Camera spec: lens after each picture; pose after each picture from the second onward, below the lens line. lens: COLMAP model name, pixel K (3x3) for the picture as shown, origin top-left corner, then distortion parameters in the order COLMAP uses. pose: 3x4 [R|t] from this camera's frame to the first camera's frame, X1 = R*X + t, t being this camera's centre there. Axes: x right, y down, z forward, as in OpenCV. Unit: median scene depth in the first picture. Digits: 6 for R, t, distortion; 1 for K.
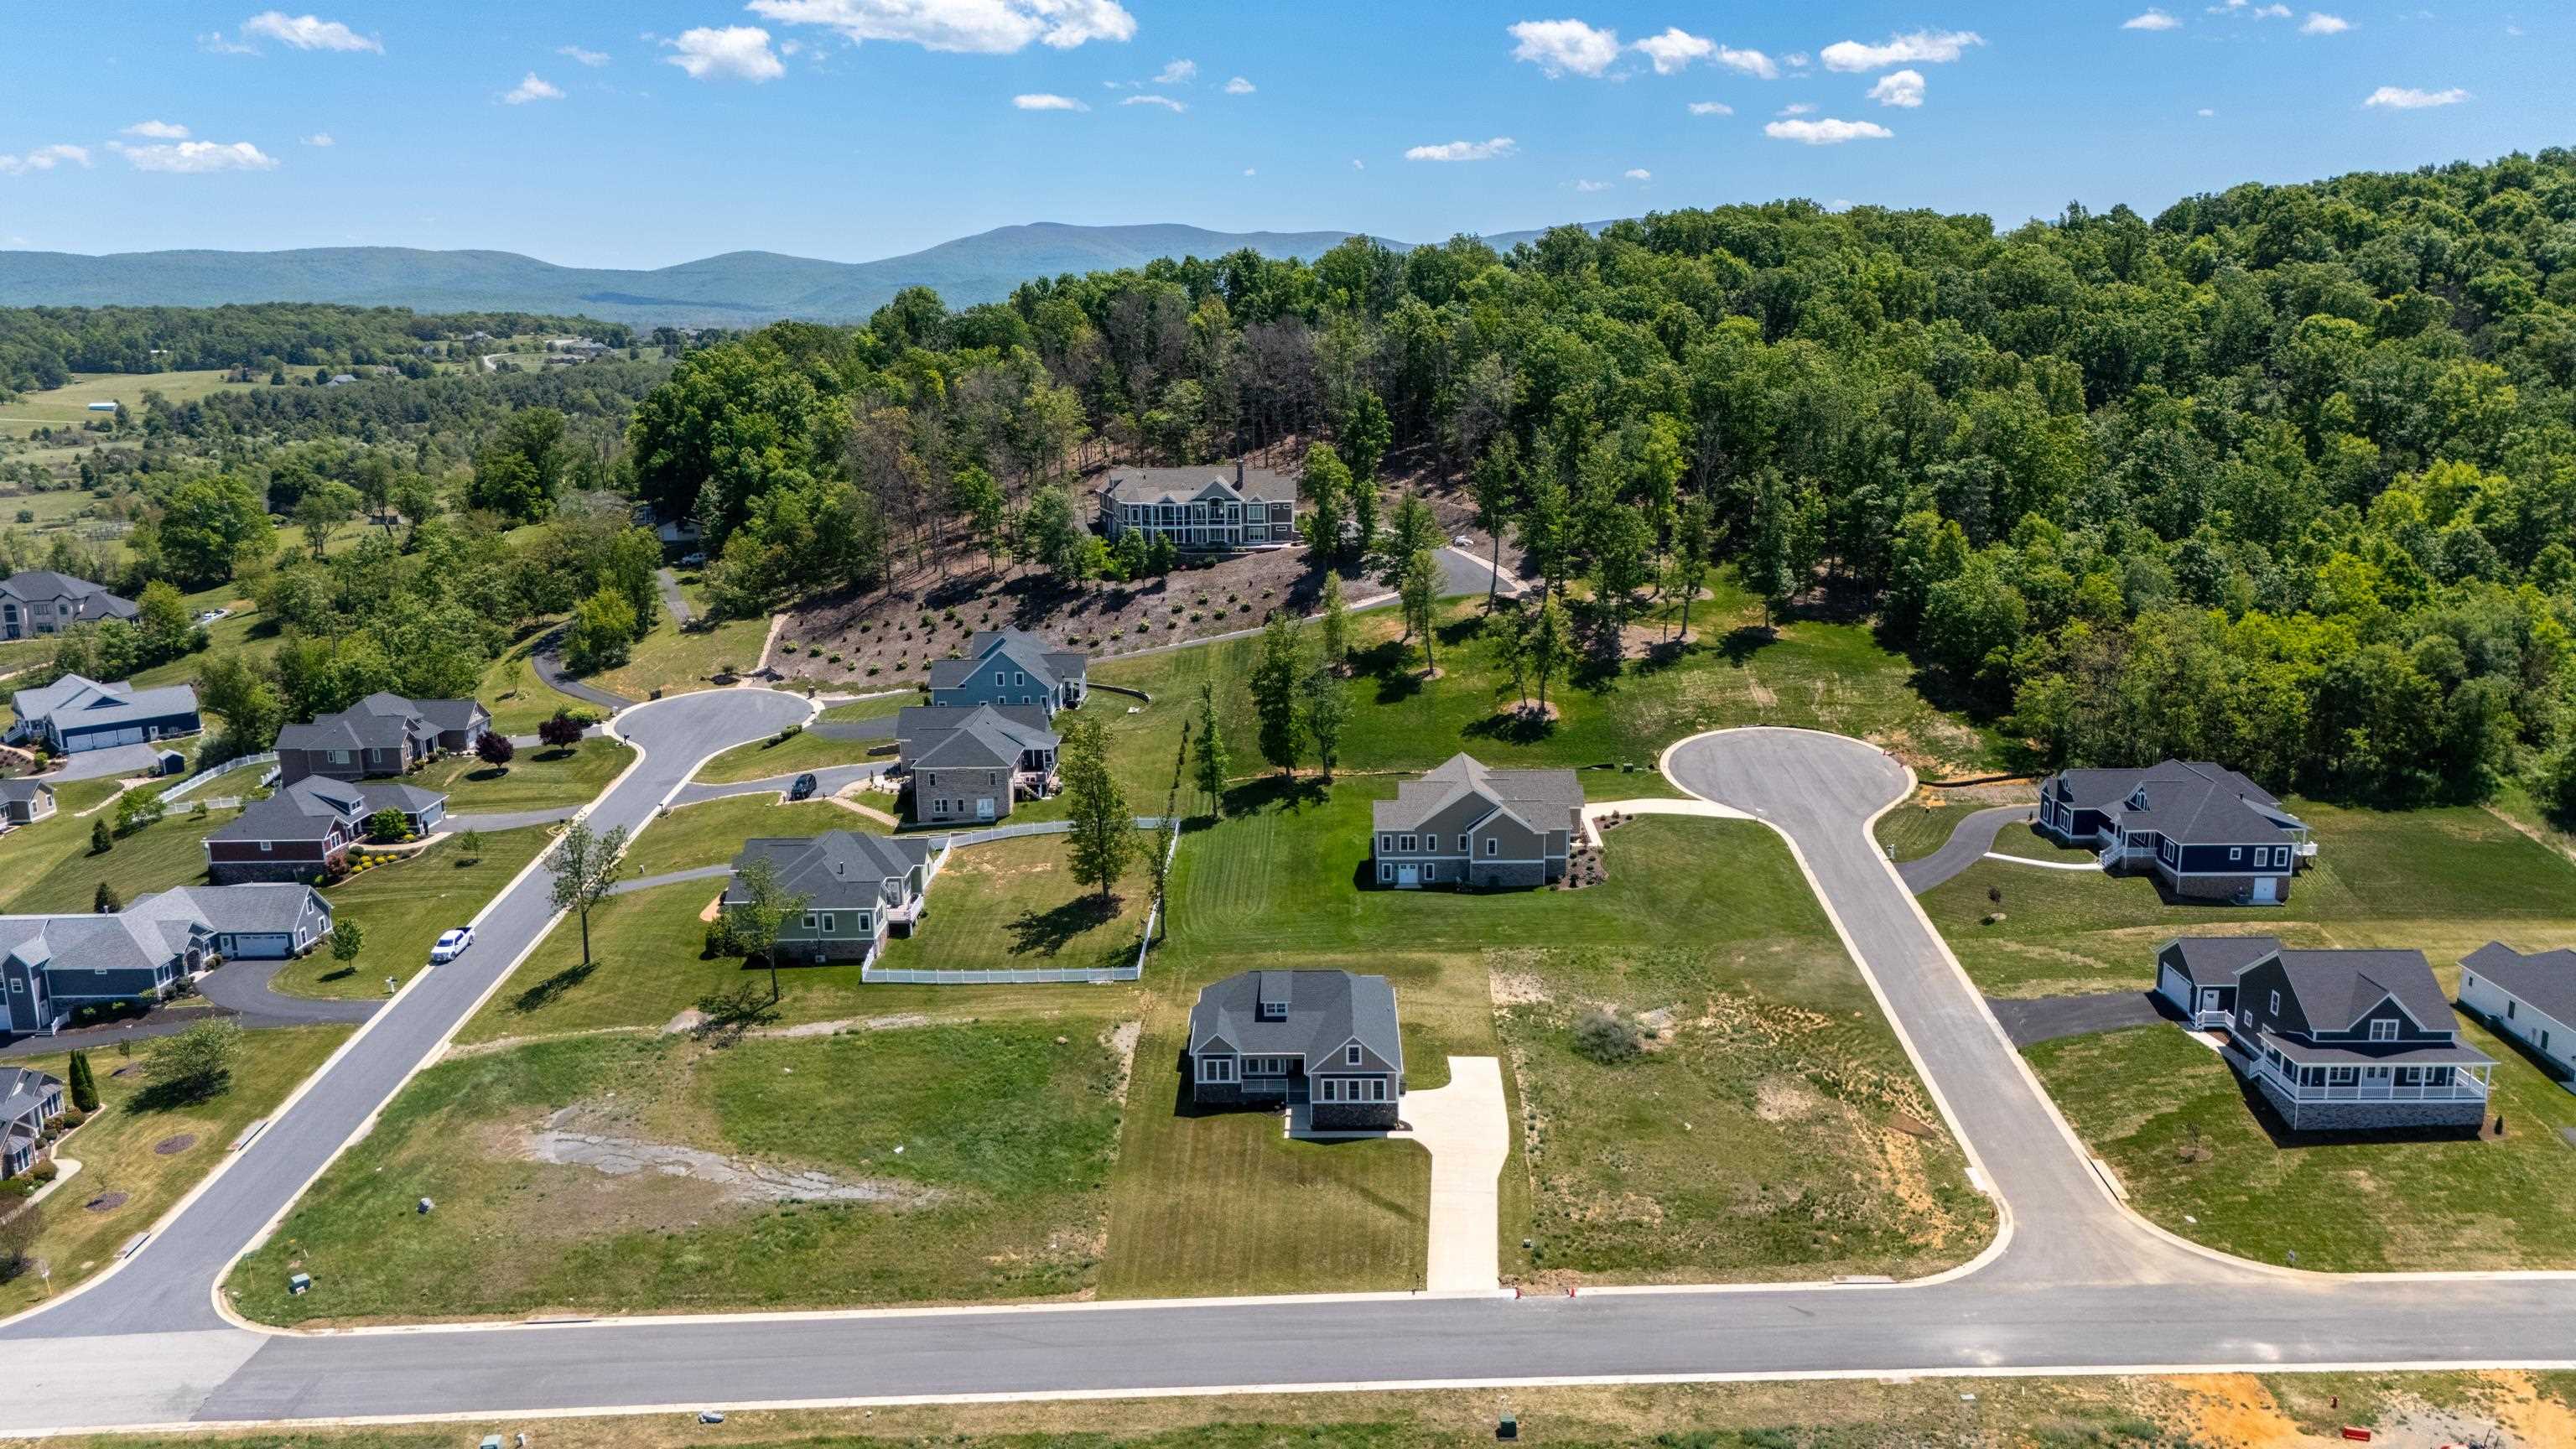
lens RADIAL K [[1899.3, 0, 1290.2], [0, 1899.3, 703.2], [0, 0, 1]] dist [0.105075, -0.124192]
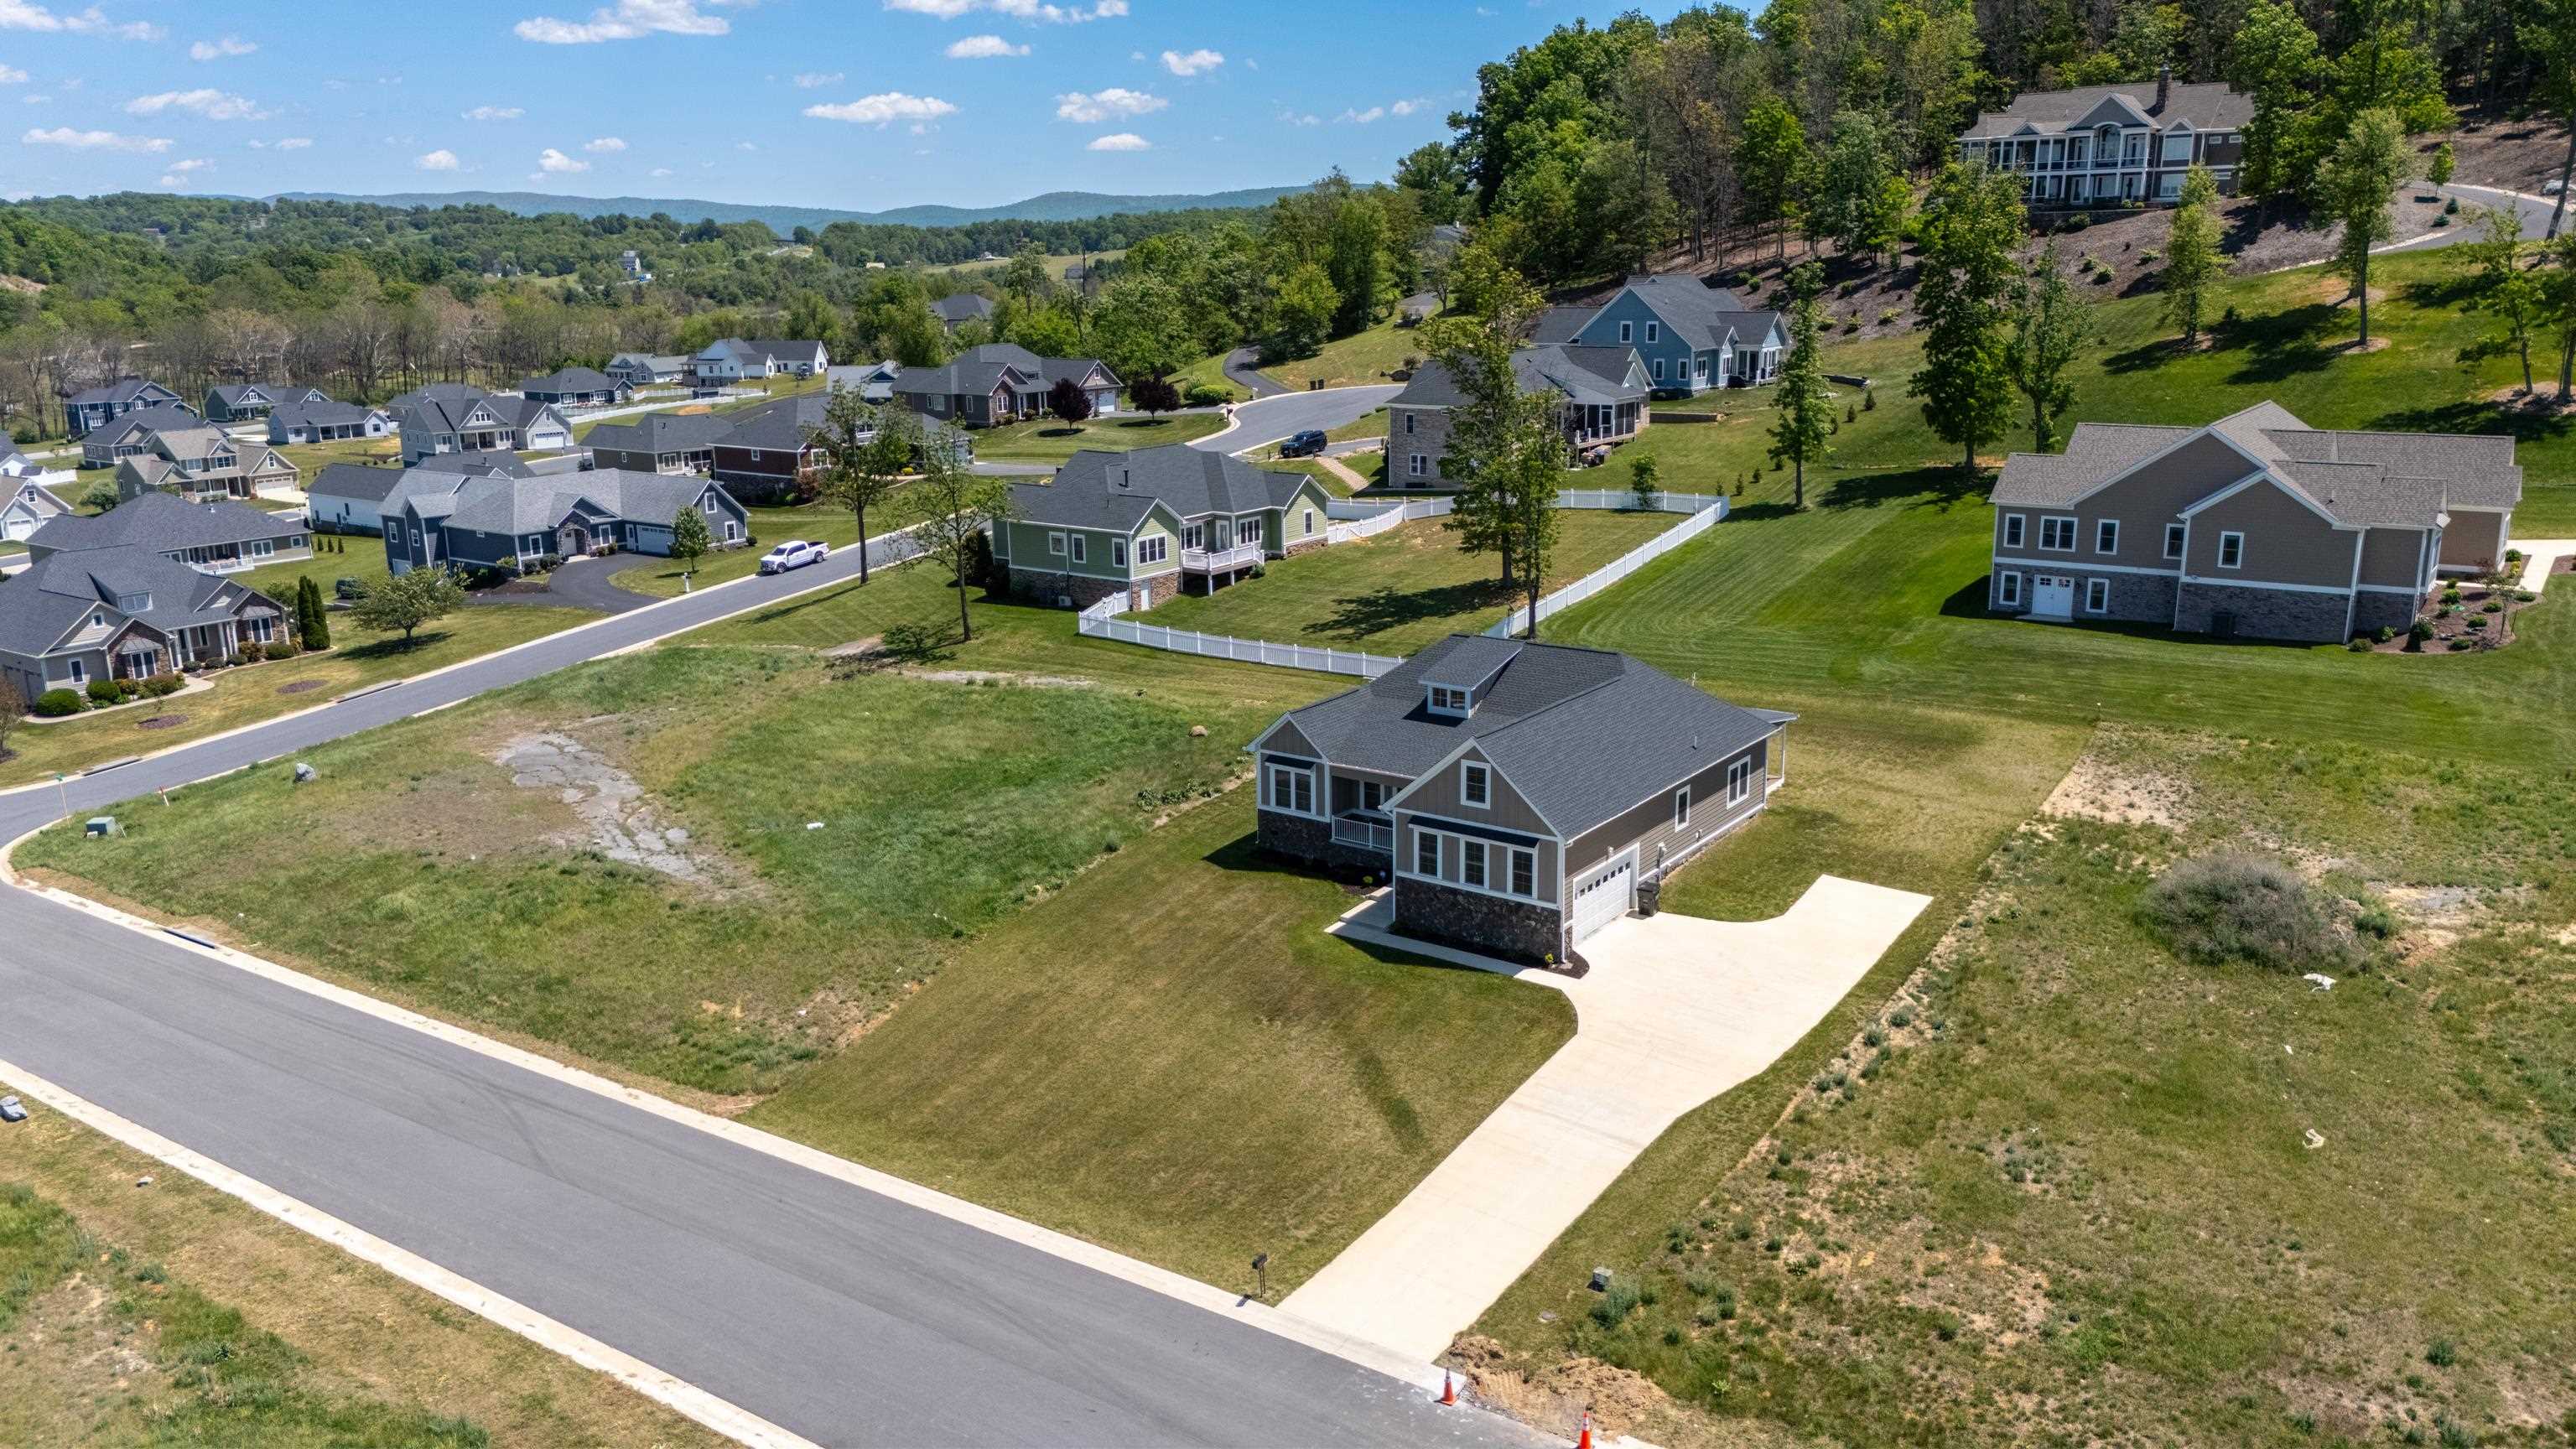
lens RADIAL K [[1899.3, 0, 1290.2], [0, 1899.3, 703.2], [0, 0, 1]] dist [0.105075, -0.124192]
pose [[0.819095, 0.134523, -0.557661, 0.216370], [-0.113808, 0.990900, 0.071870, 0.121116], [0.562255, 0.004598, 0.826951, 0.528424]]
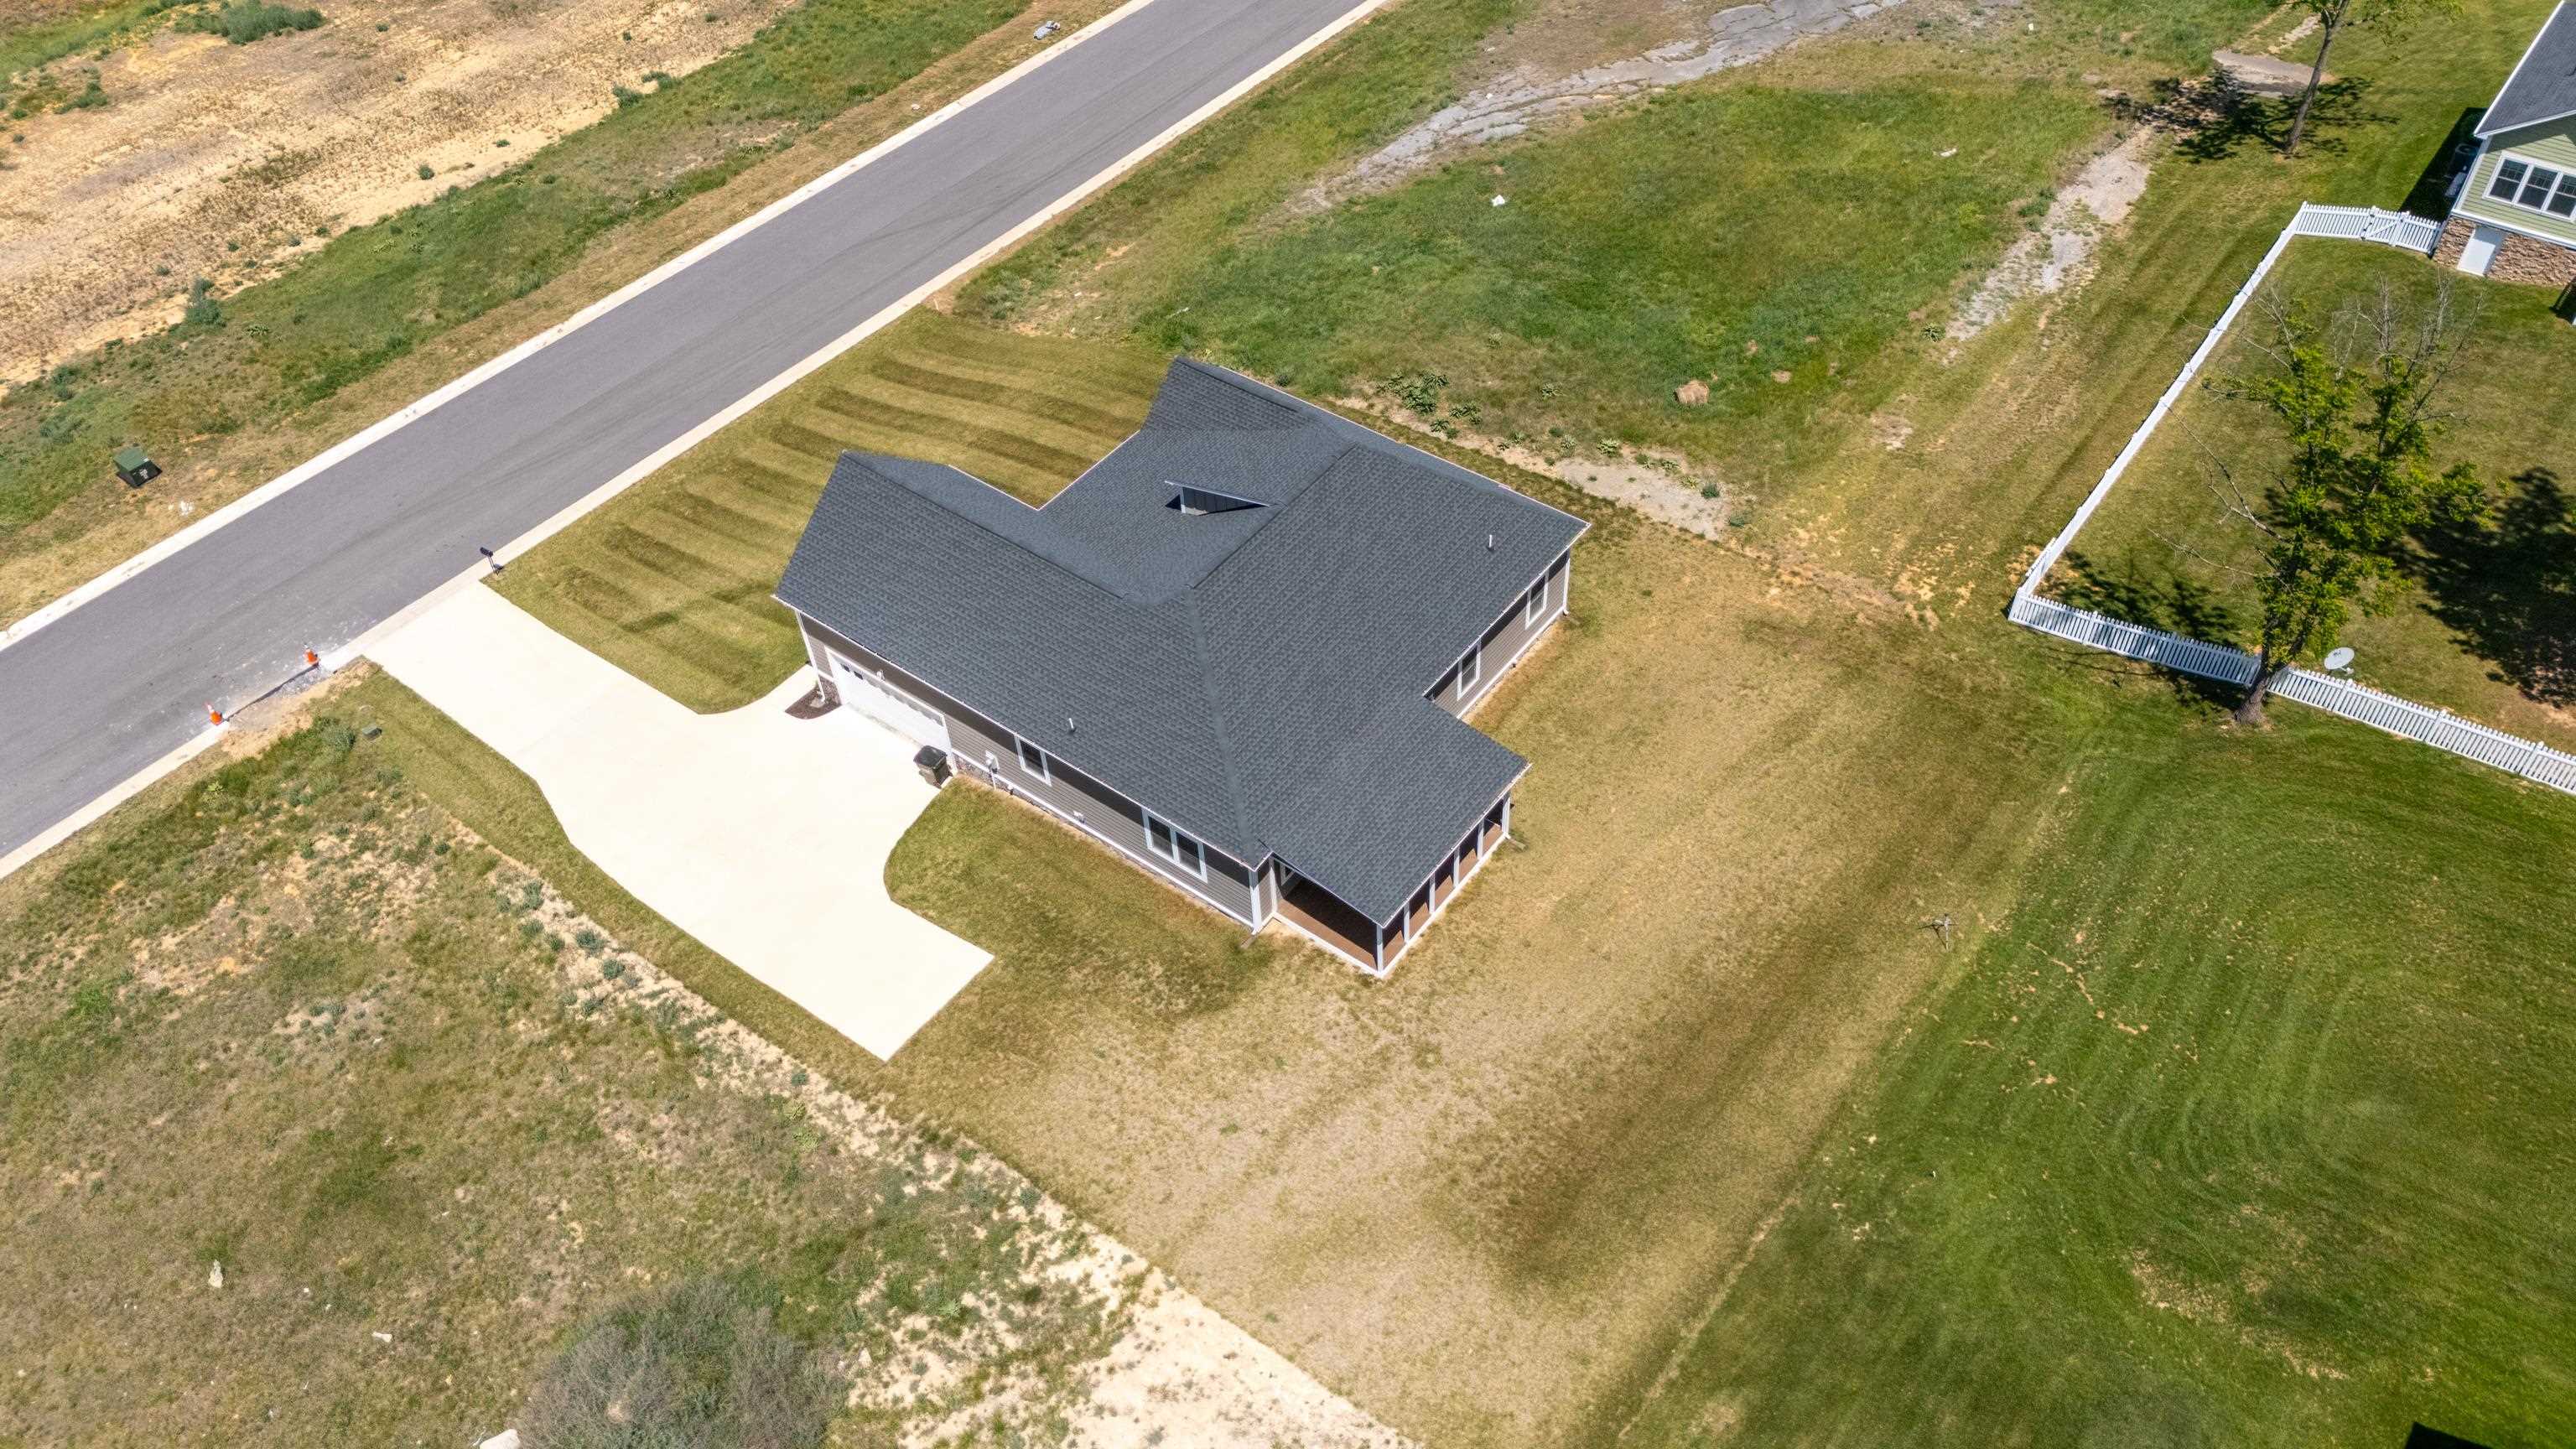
lens RADIAL K [[1900.5, 0, 1286.5], [0, 1900.5, 725.2], [0, 0, 1]] dist [0.077785, -0.074491]
pose [[-0.595747, 0.608586, -0.524128, 0.191966], [-0.114244, 0.581726, 0.805321, -0.105004], [0.795006, 0.539646, -0.277034, 1.059167]]
